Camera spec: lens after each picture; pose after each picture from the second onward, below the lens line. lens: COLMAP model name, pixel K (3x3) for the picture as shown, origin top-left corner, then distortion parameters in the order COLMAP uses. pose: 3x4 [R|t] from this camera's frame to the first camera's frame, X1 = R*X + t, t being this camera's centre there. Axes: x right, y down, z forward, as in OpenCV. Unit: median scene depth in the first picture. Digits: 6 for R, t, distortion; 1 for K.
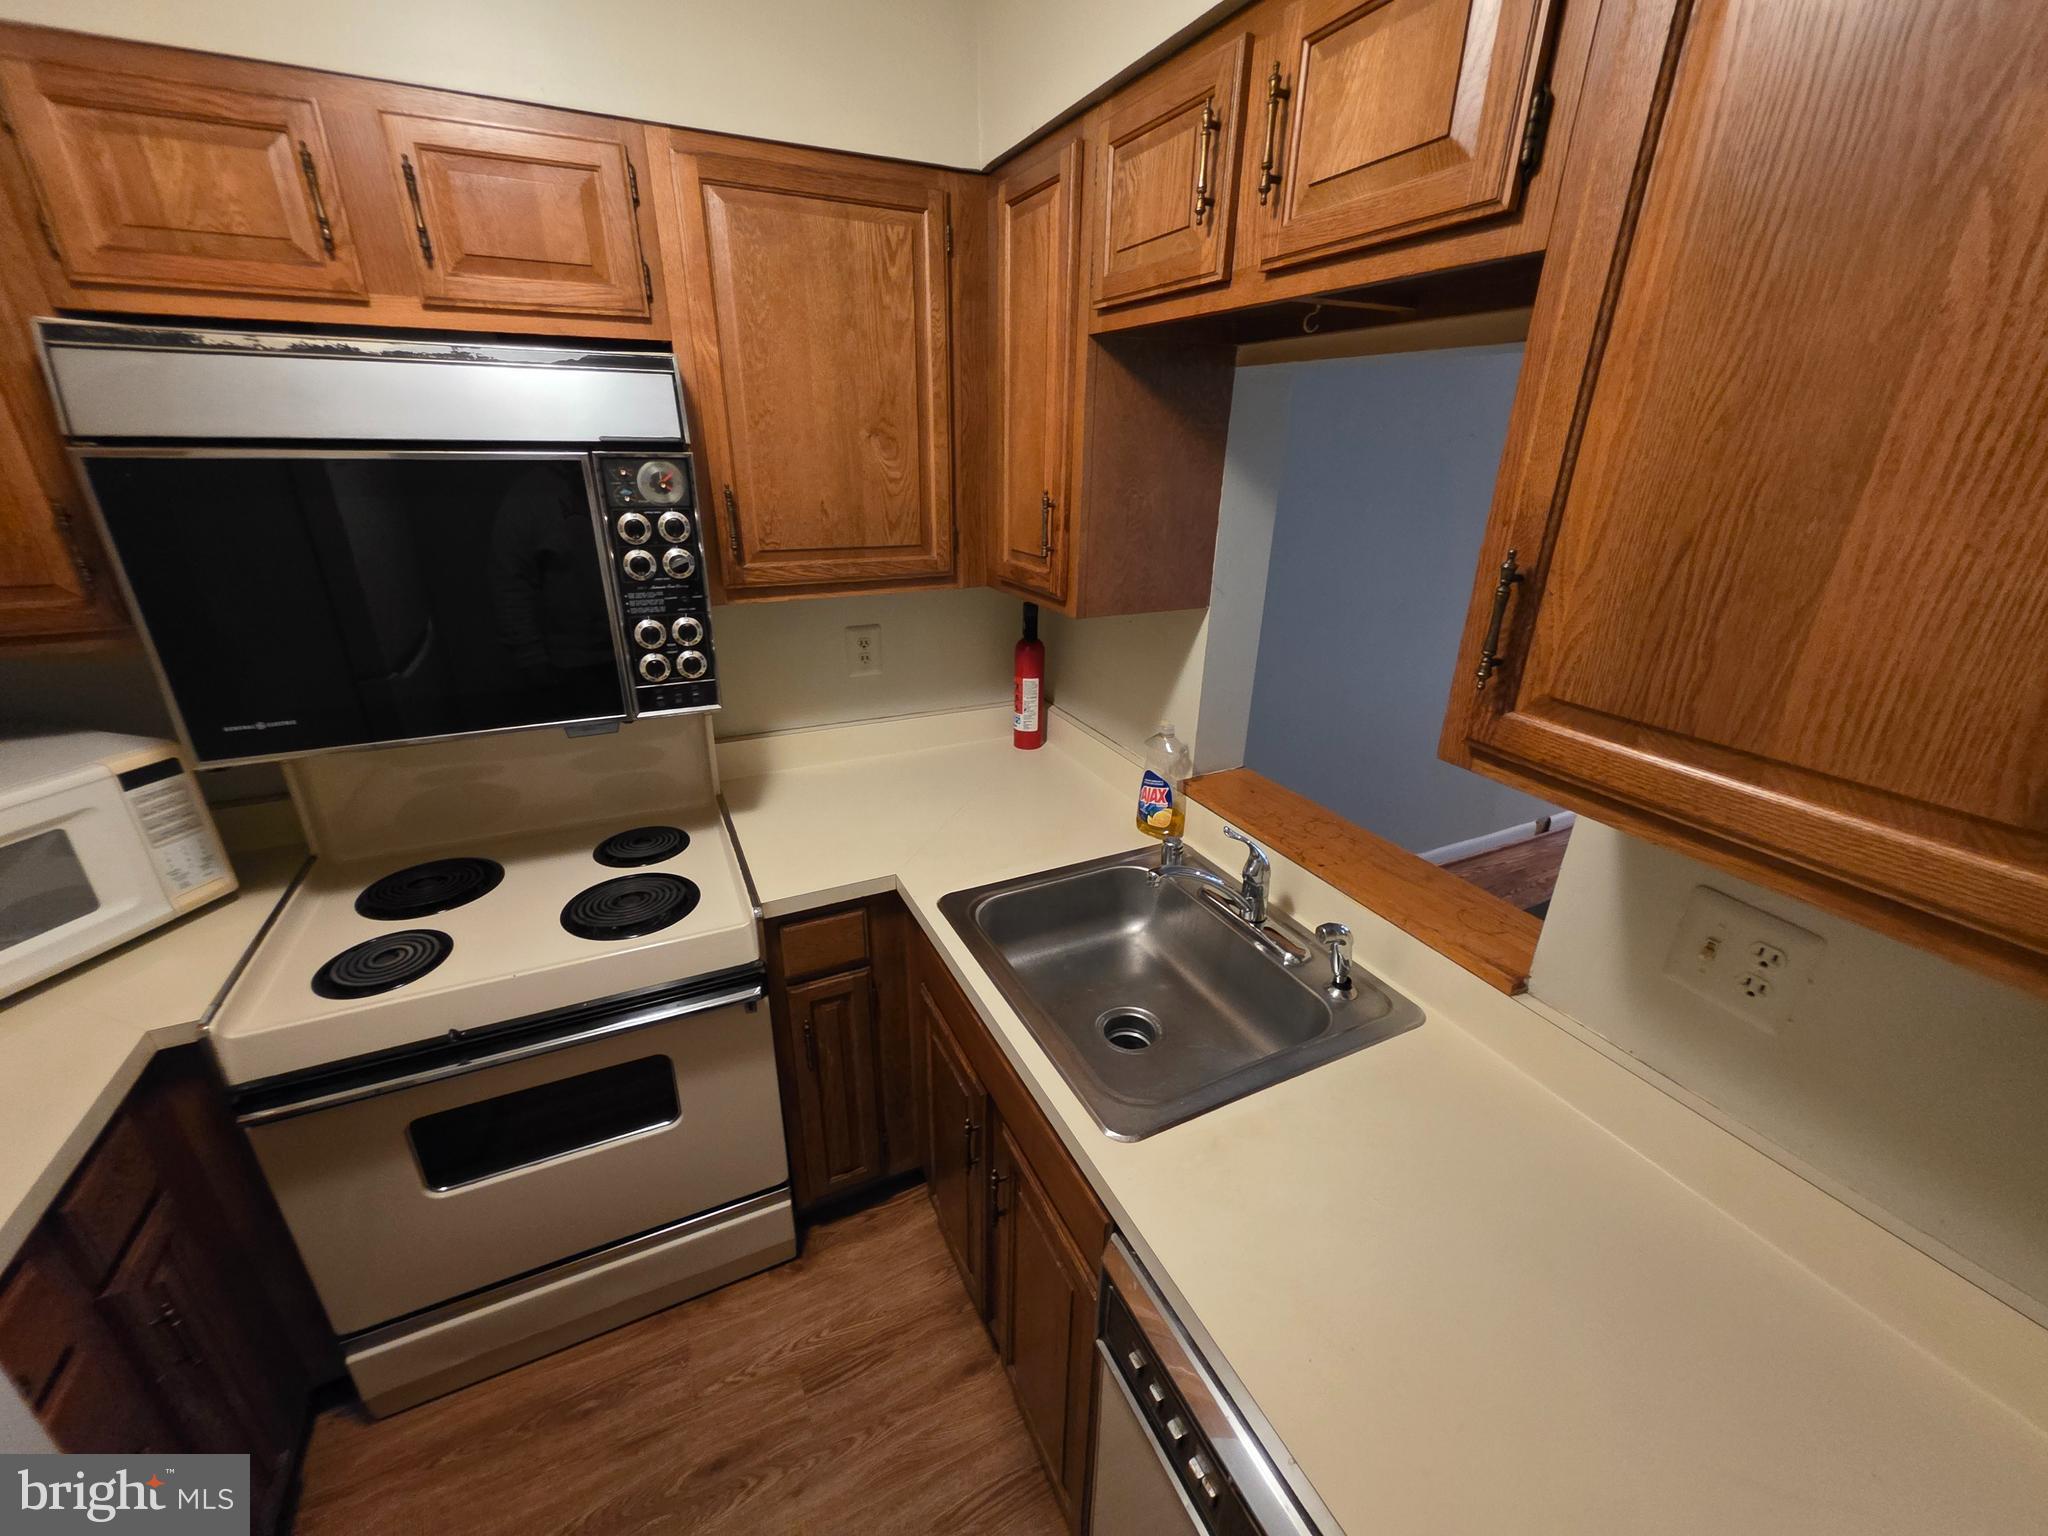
lens RADIAL K [[823.5, 0, 1024.2], [0, 823.5, 769.8], [0, 0, 1]] dist [-0.000020, 0.000193]
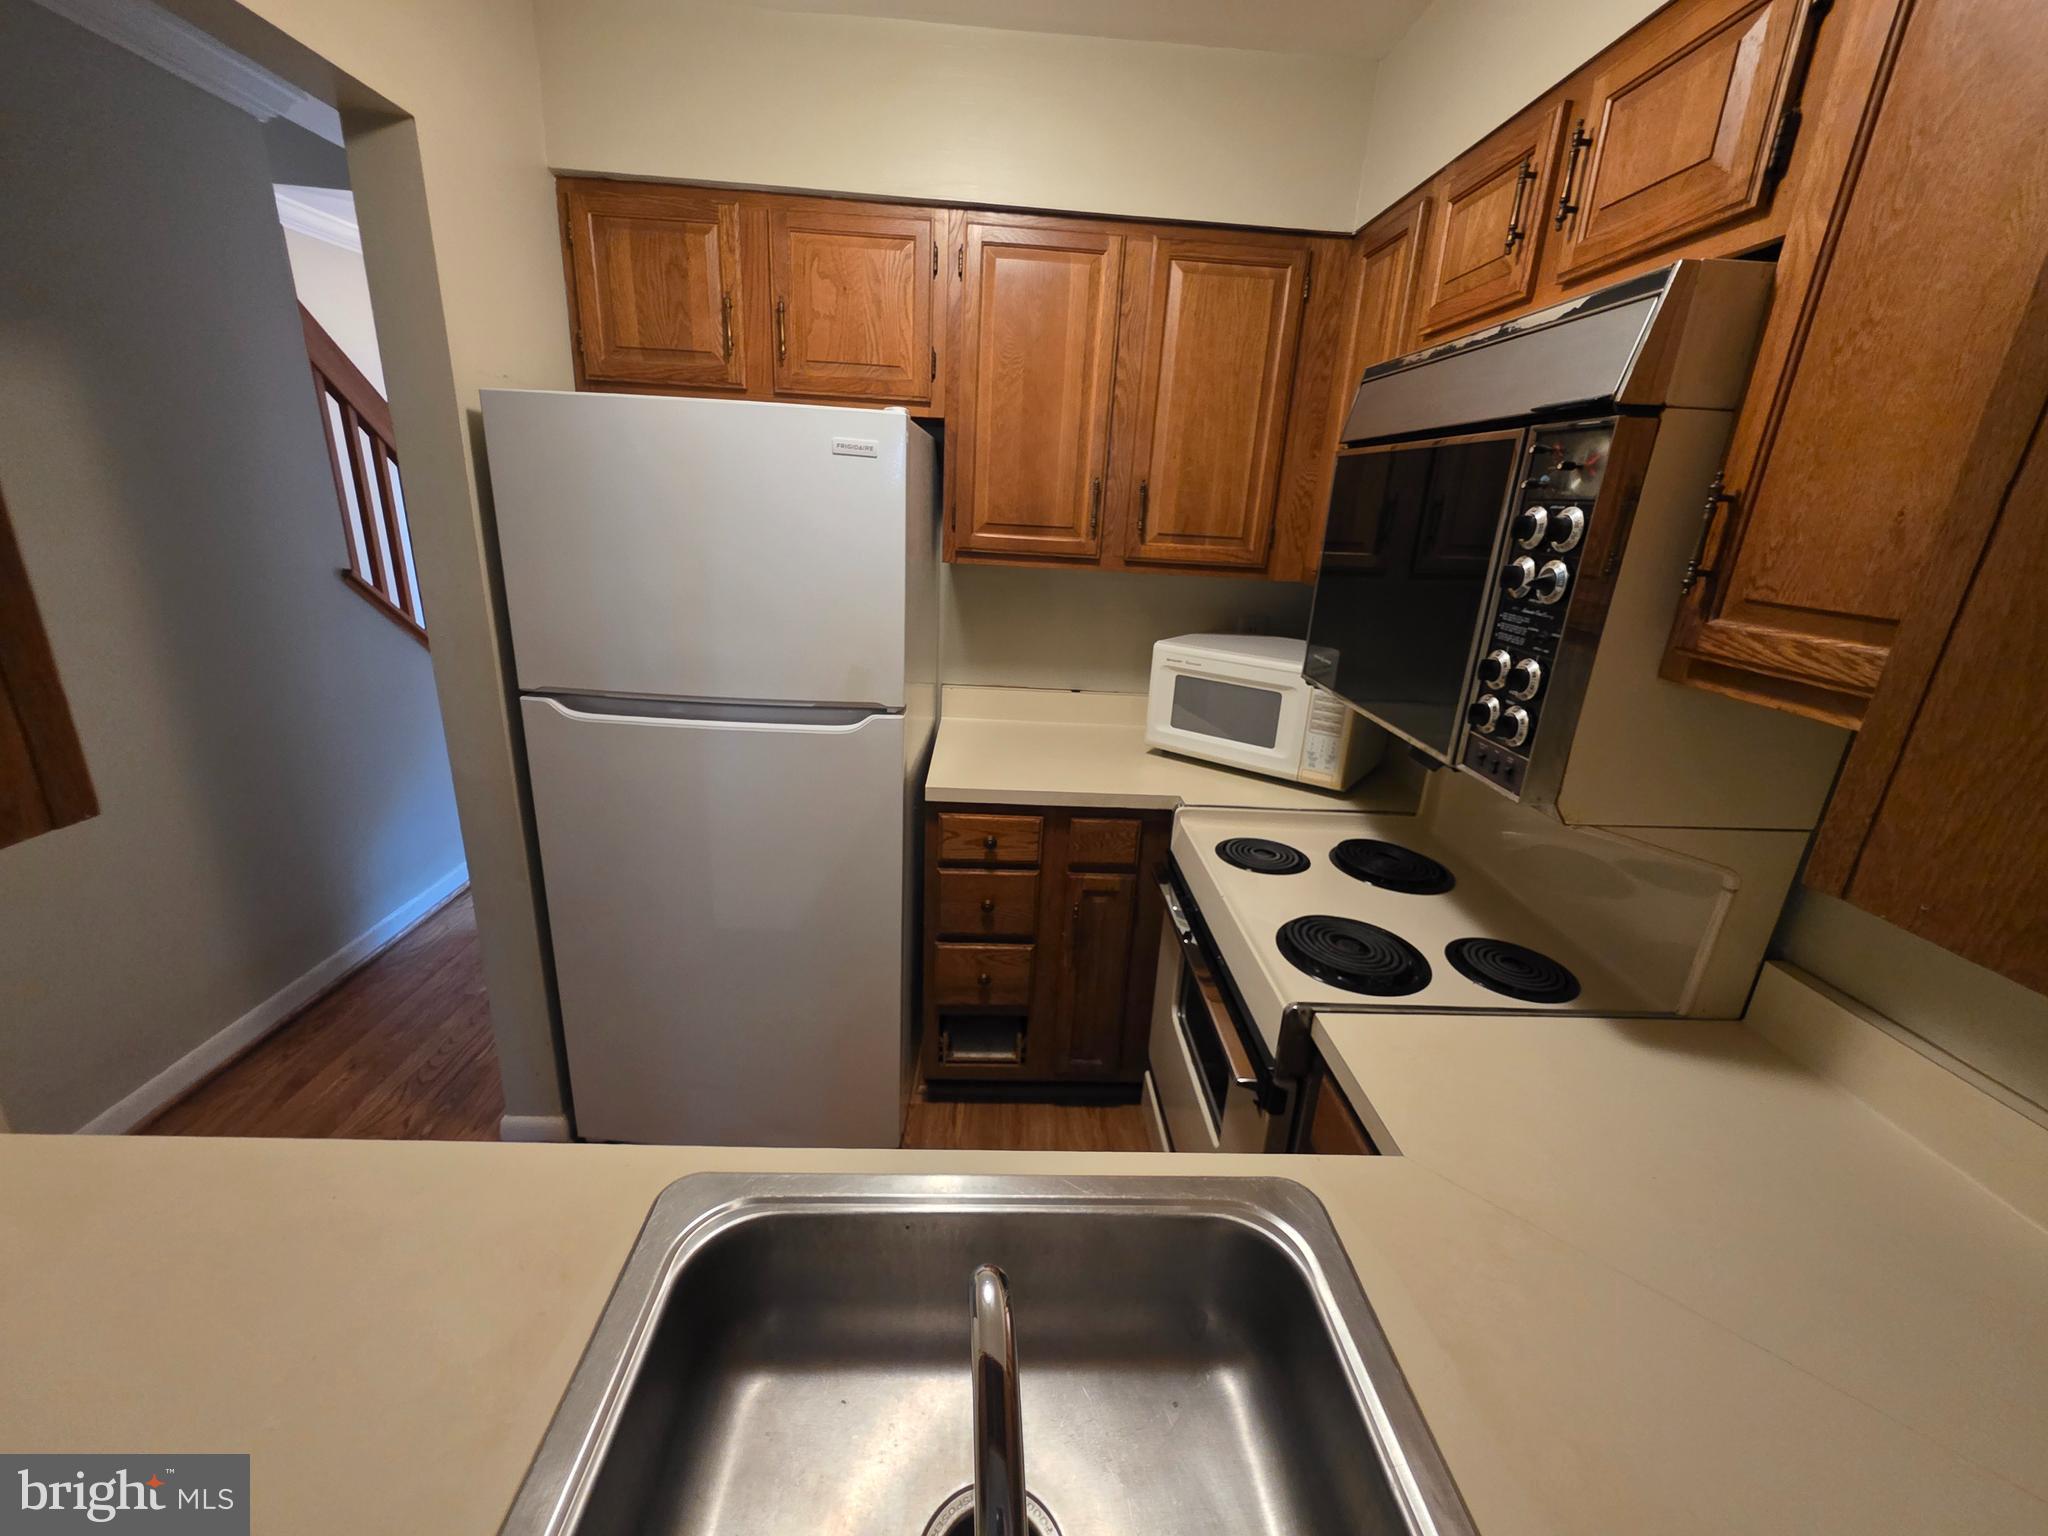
lens RADIAL K [[823.5, 0, 1039.5], [0, 823.5, 773.8], [0, 0, 1]] dist [-0.000020, 0.000193]
pose [[-0.397064, 0.255525, -0.881503, 0.385384], [-0.399359, 0.816666, 0.416617, -0.231787], [0.826349, 0.517459, -0.222222, 0.869459]]
